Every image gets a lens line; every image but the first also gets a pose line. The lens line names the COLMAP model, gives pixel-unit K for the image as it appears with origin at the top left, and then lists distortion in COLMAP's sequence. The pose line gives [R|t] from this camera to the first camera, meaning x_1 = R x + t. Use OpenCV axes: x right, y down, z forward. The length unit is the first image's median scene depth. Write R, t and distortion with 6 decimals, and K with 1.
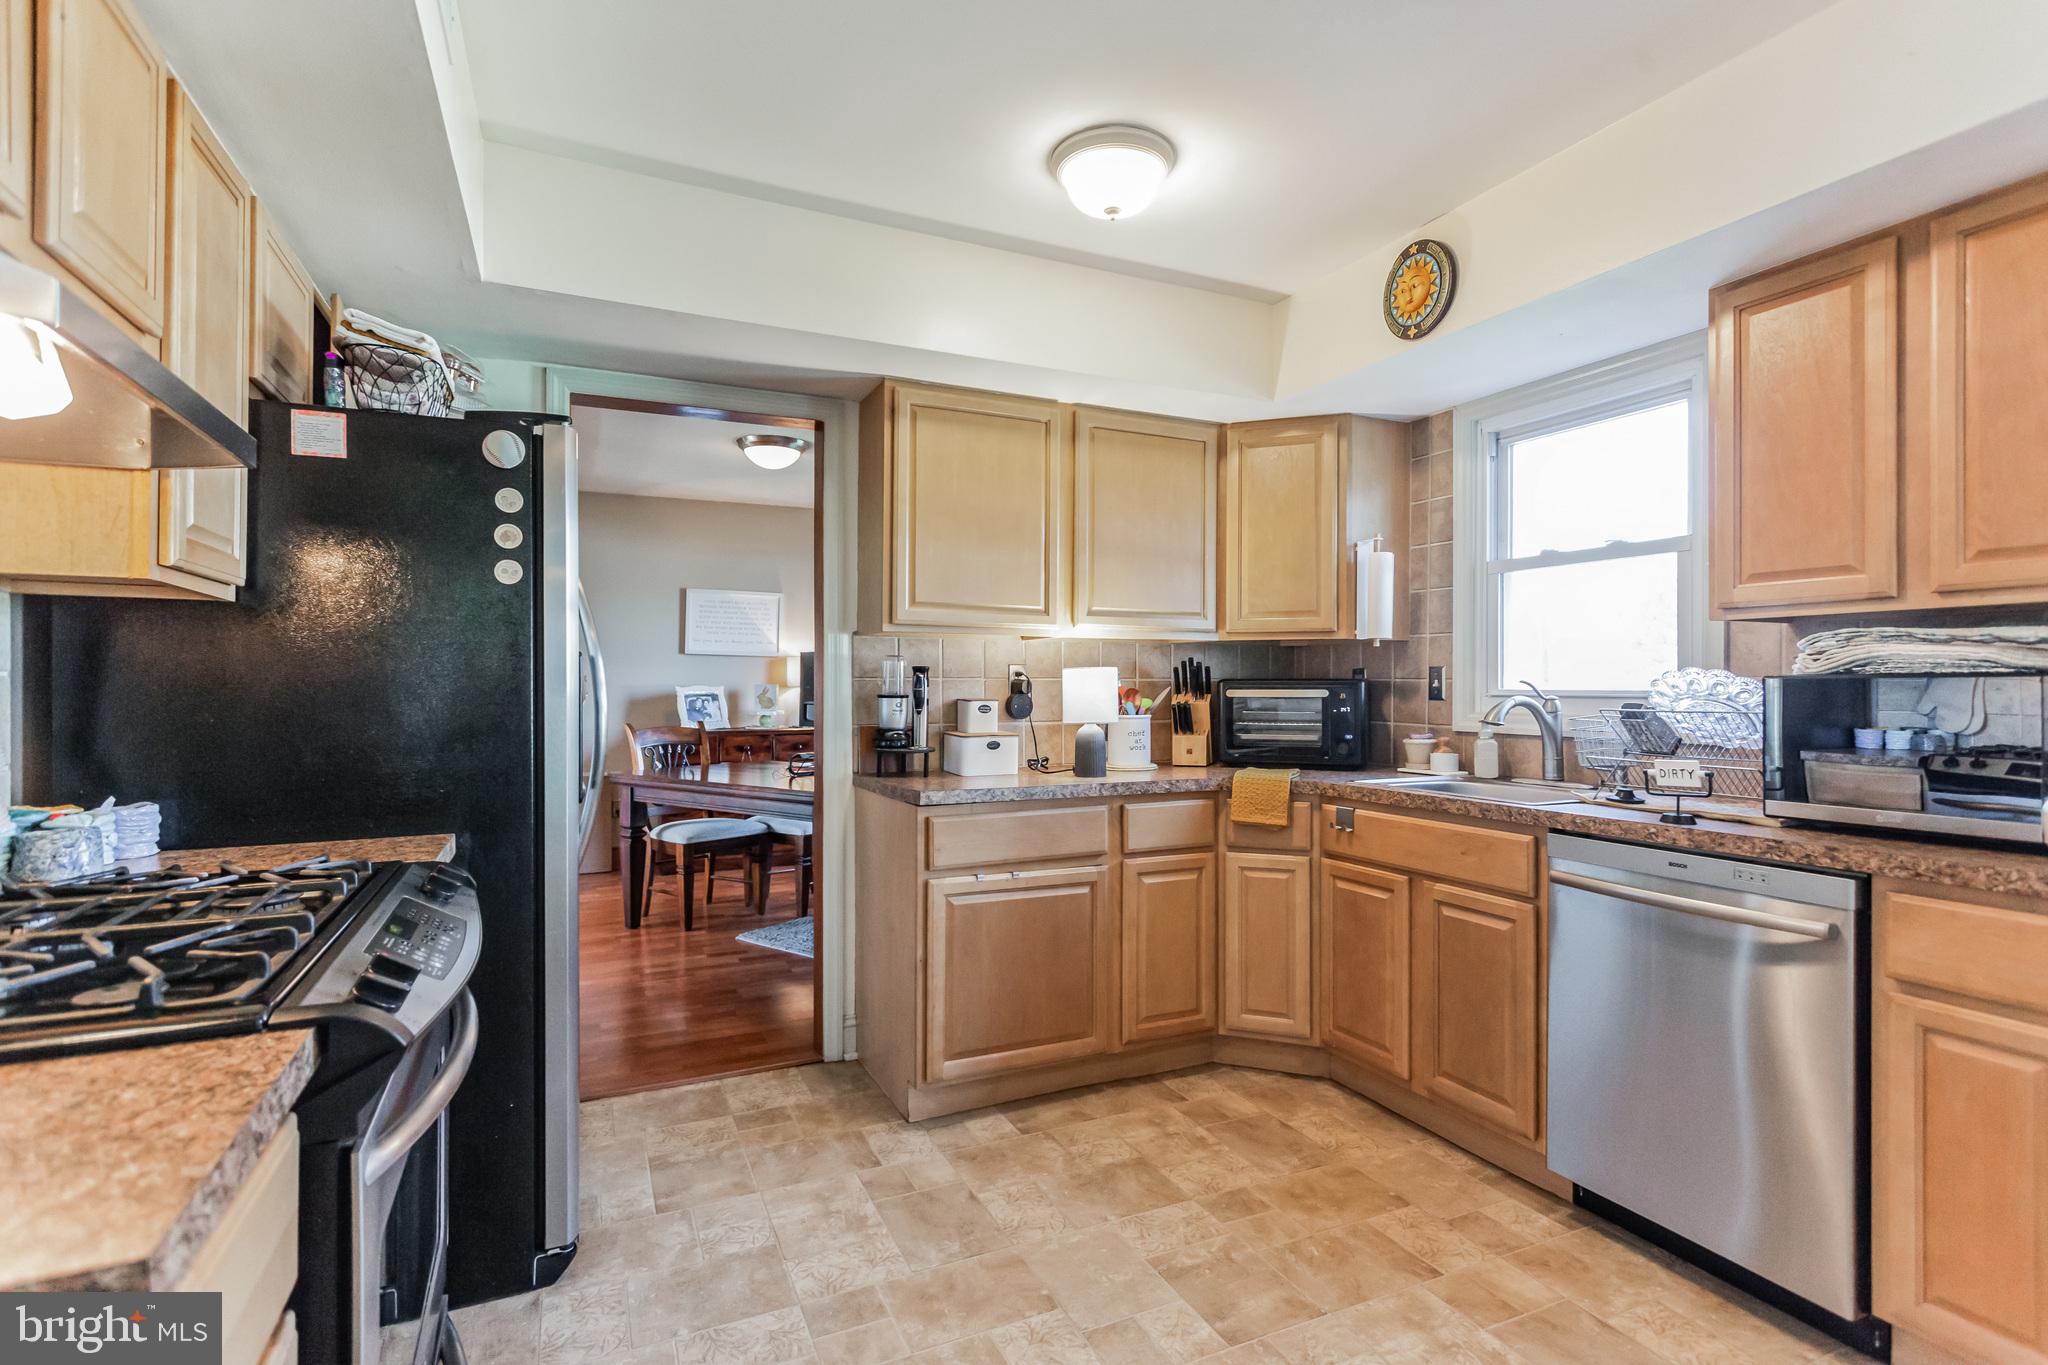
lens RADIAL K [[972.3, 0, 1016.4], [0, 972.3, 653.7], [0, 0, 1]] dist [0.000959, 0.000424]
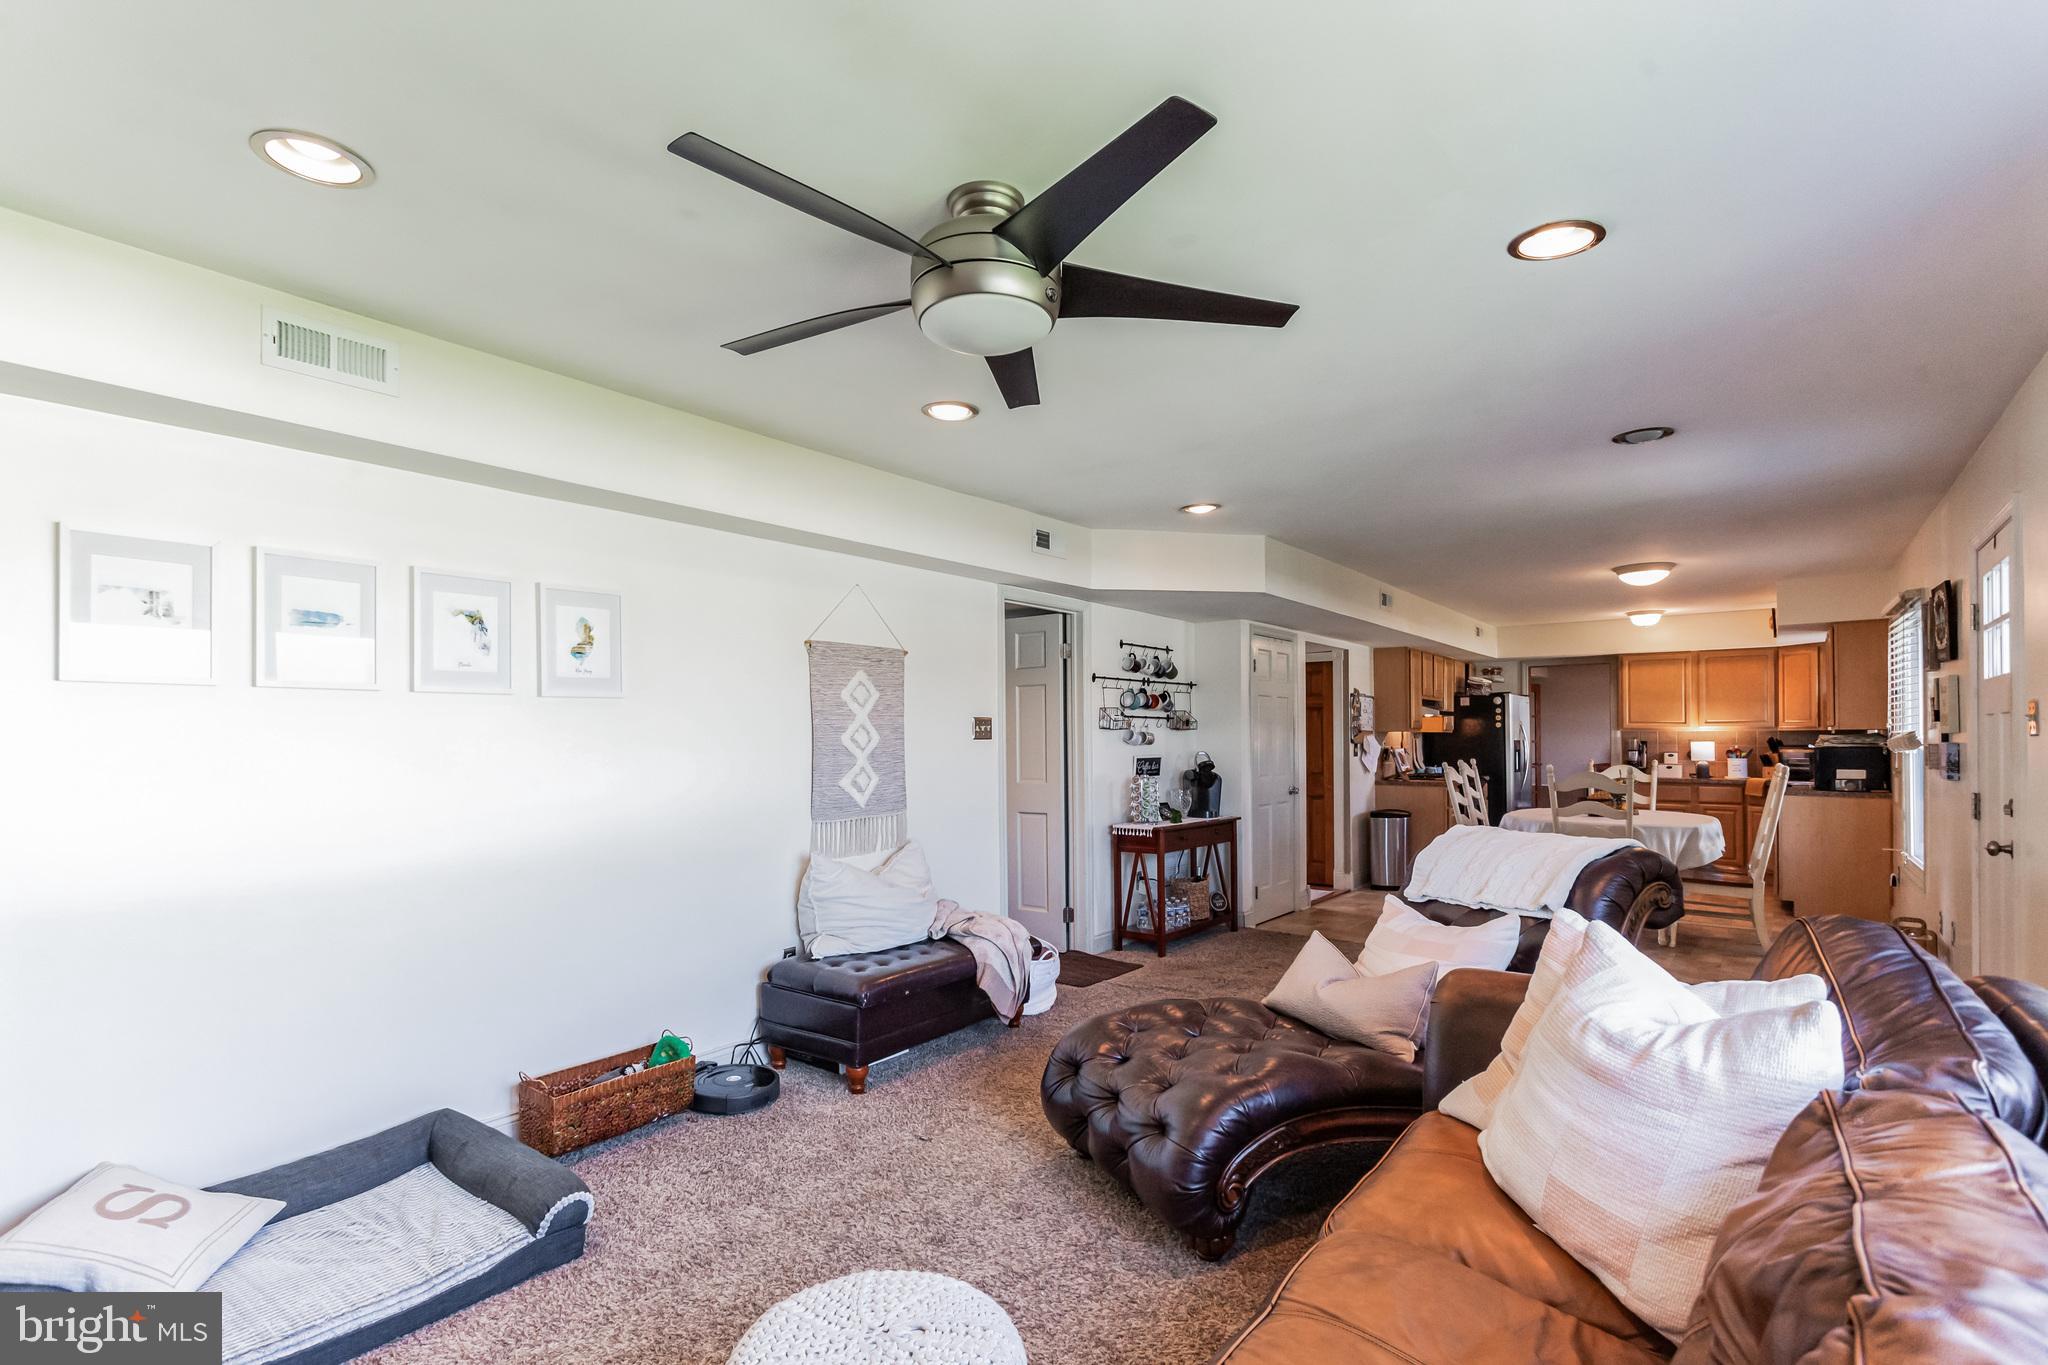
lens RADIAL K [[976.7, 0, 1020.0], [0, 976.7, 745.1], [0, 0, 1]] dist [0.010697, 0.000234]
pose [[0.466369, 0.006162, -0.884569, 1.698861], [0.030351, 0.999276, 0.022963, -0.103015], [0.884069, -0.037556, 0.465844, -2.153562]]
